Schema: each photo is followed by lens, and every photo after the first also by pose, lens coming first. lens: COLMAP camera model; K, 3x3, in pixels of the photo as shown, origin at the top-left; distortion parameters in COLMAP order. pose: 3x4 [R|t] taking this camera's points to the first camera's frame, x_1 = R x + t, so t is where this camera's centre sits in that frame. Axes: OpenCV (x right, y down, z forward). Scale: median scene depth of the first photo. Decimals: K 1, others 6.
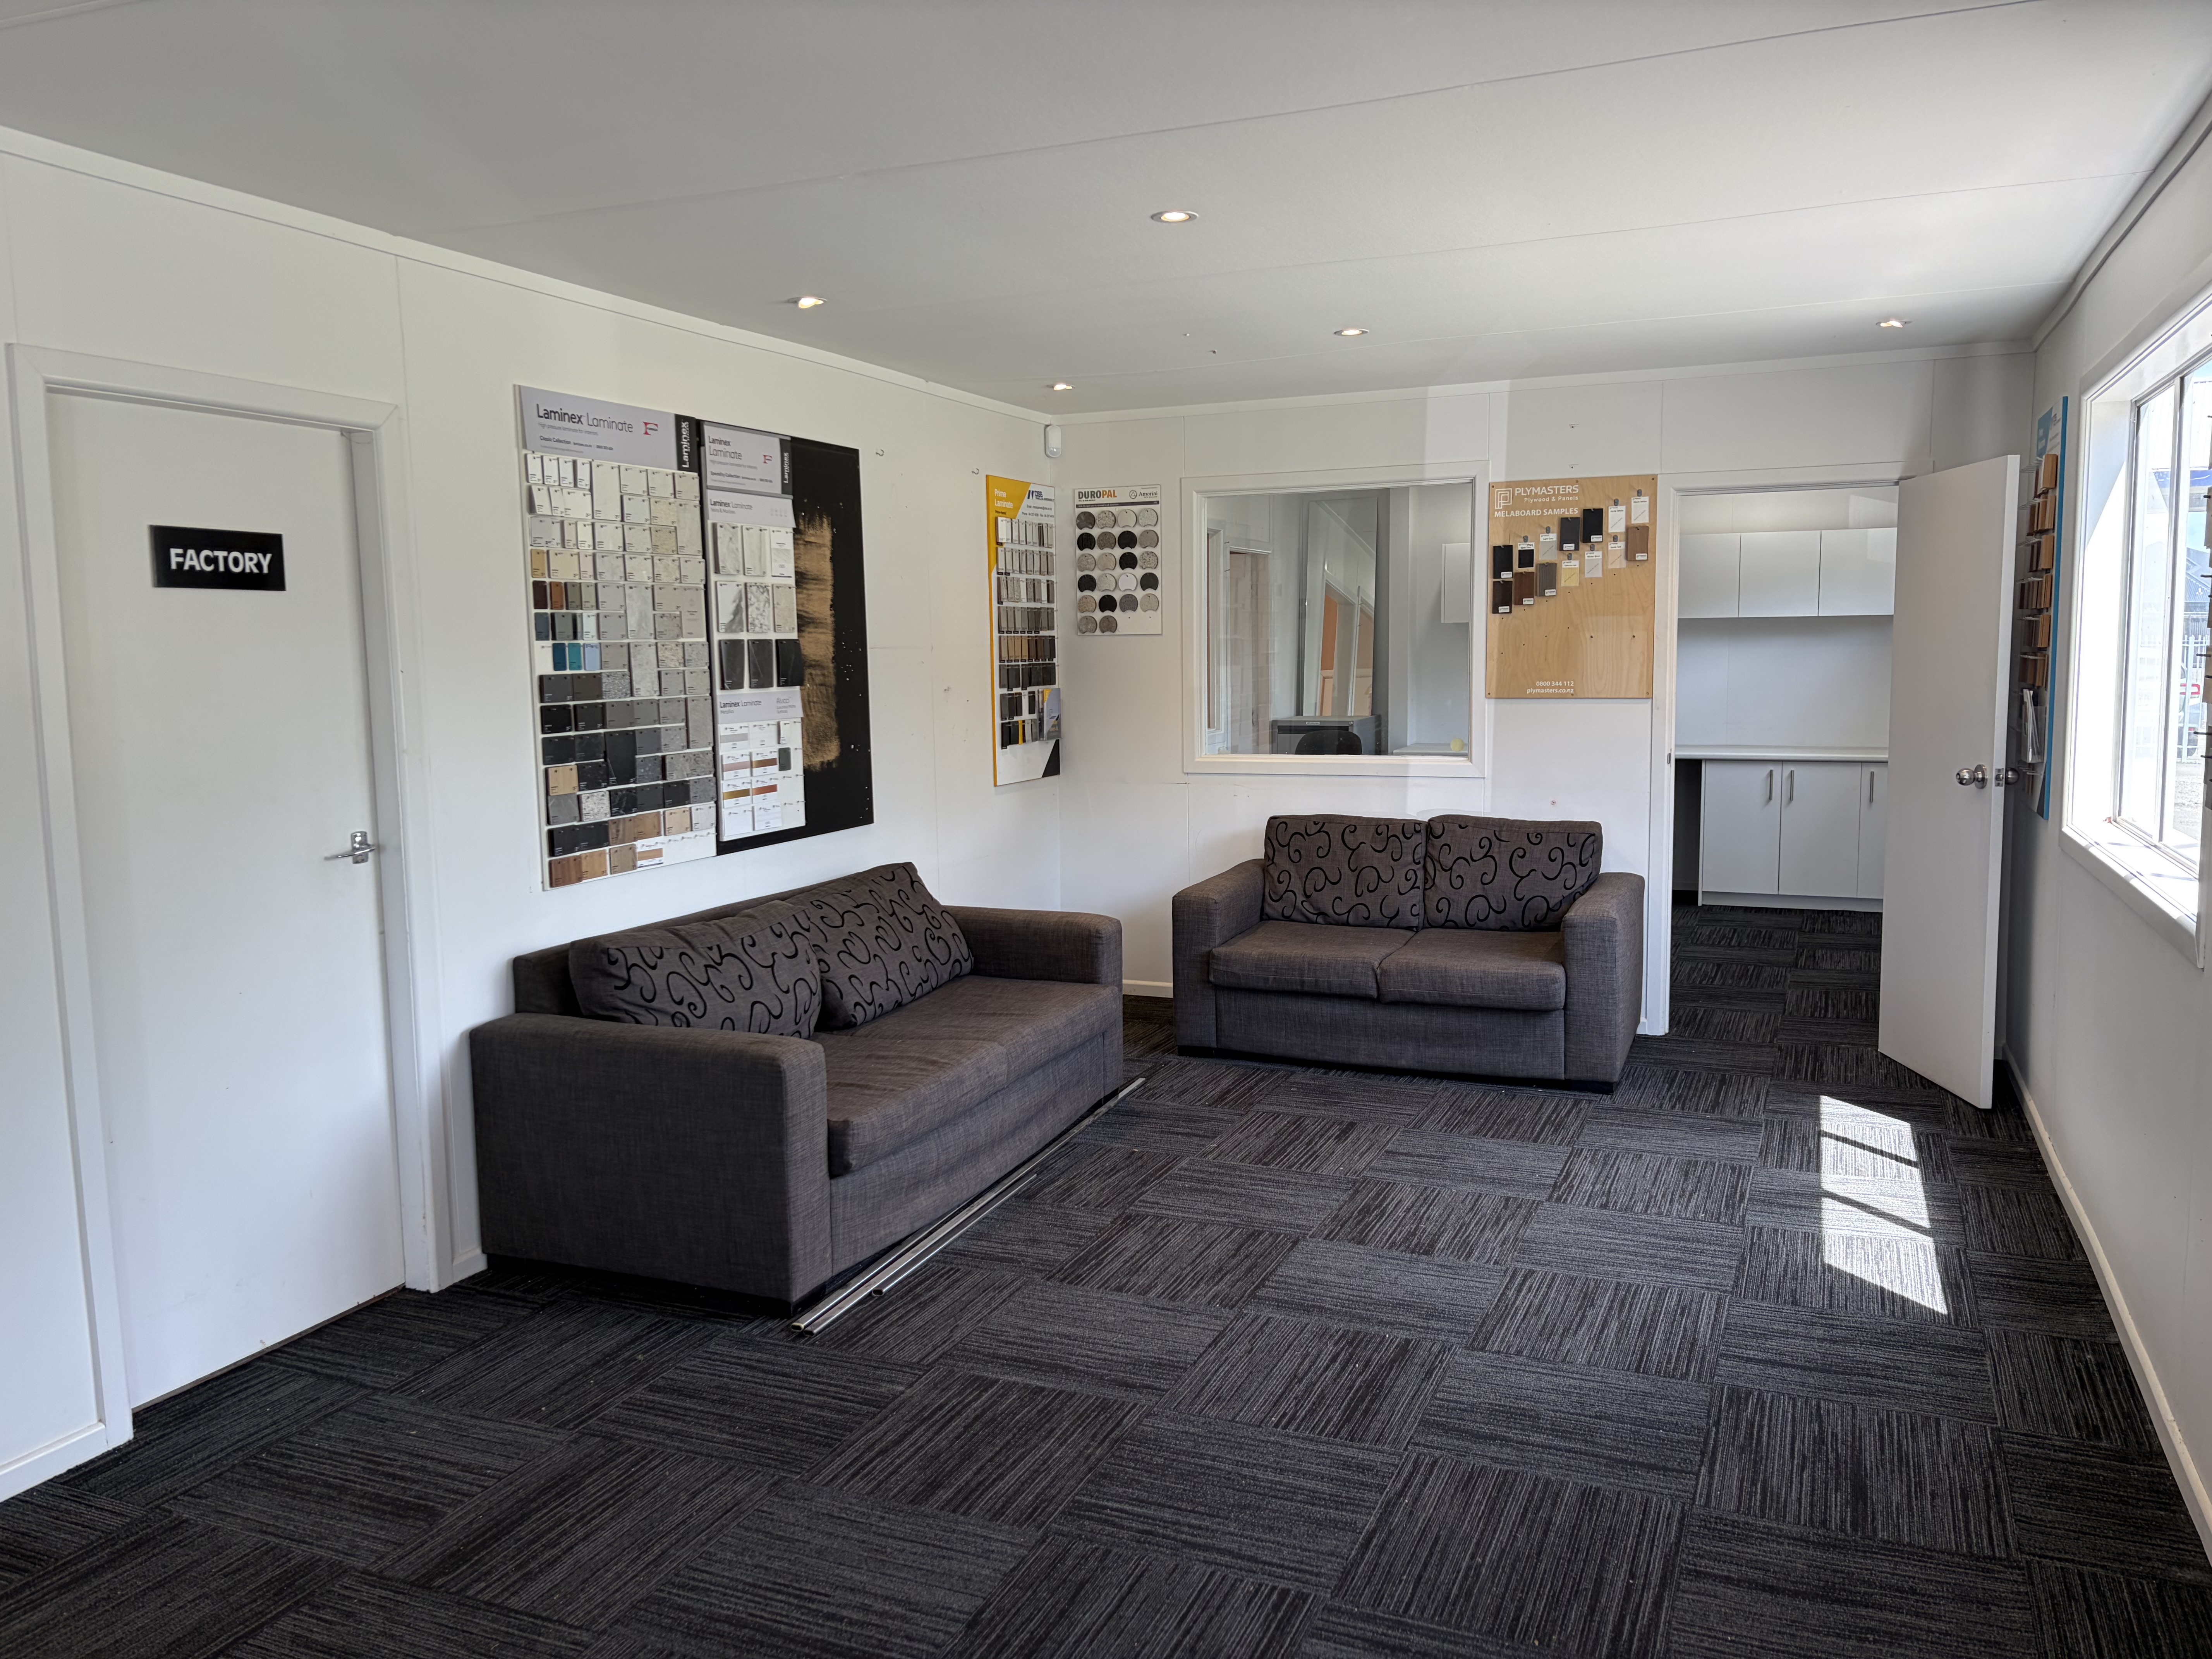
lens RADIAL K [[1690.2, 0, 1106.0], [0, 1690.2, 829.5], [0, 0, 1]] dist [0.054660, -0.044459]
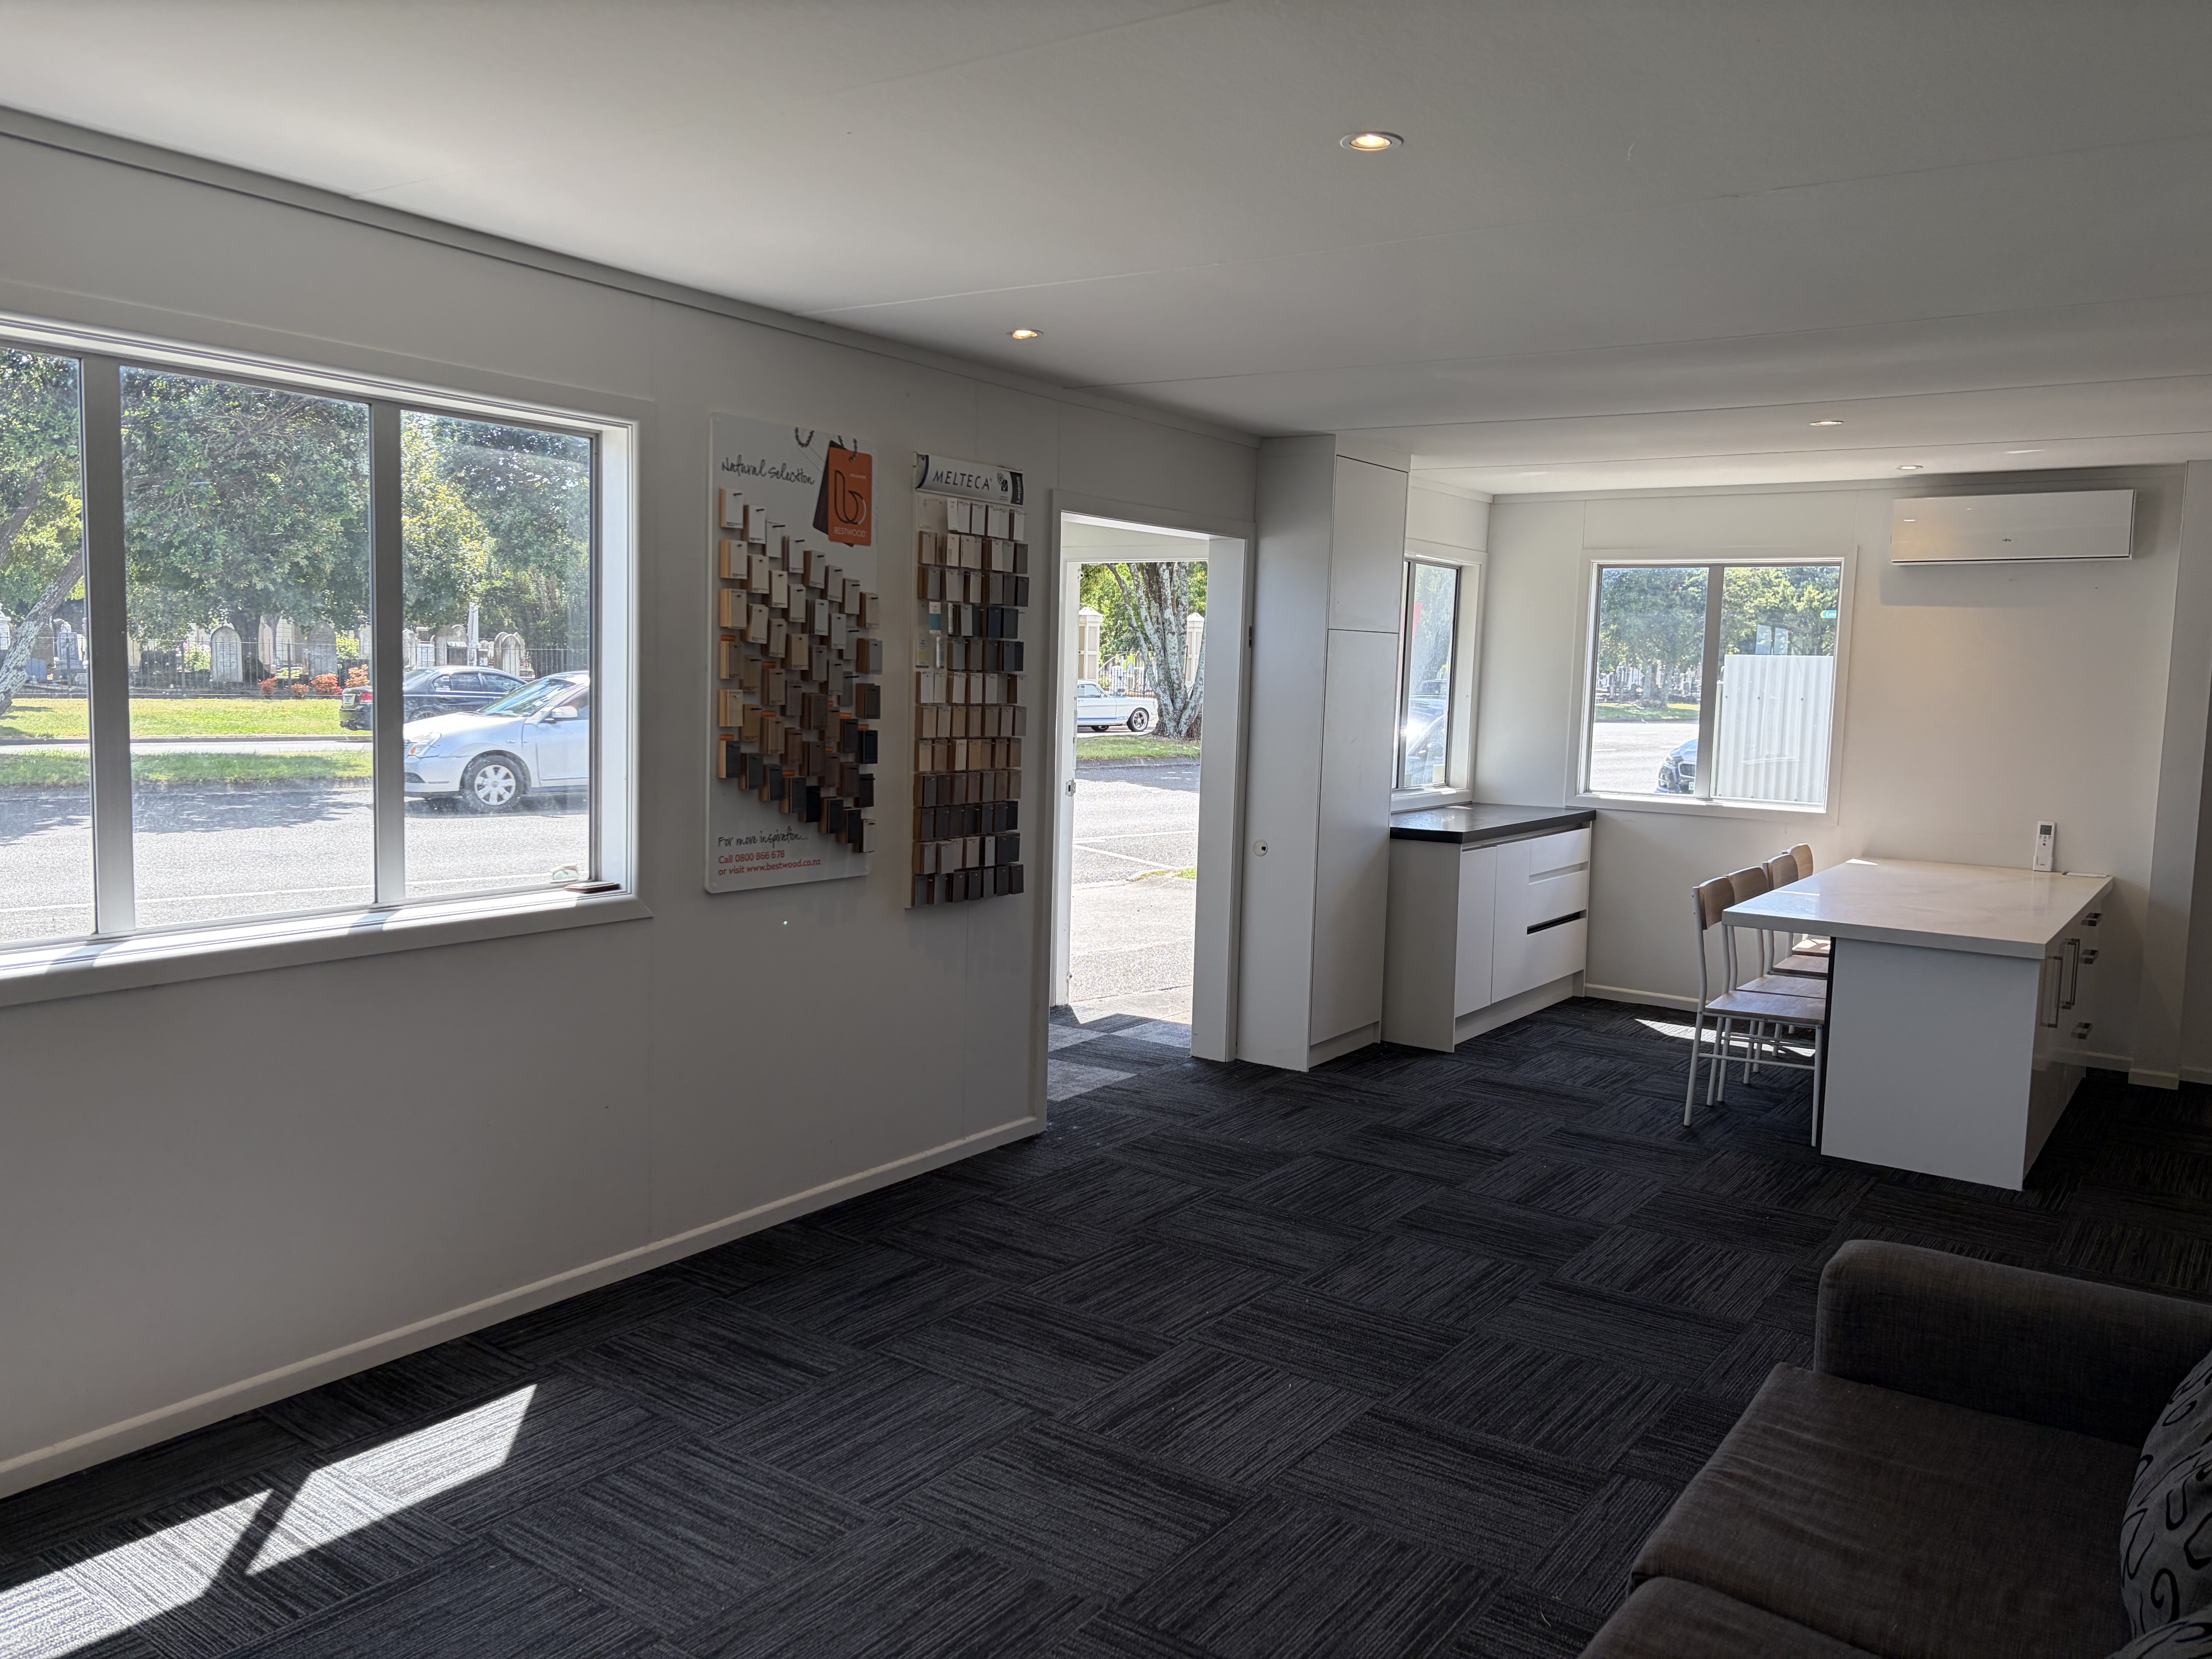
lens RADIAL K [[1690.2, 0, 1106.0], [0, 1690.2, 829.5], [0, 0, 1]] dist [0.054660, -0.044459]
pose [[-0.979424, -0.037700, 0.198260, -0.001771], [0.003840, 0.978738, 0.205078, -0.217035], [-0.201776, 0.201620, -0.958455, 1.781427]]
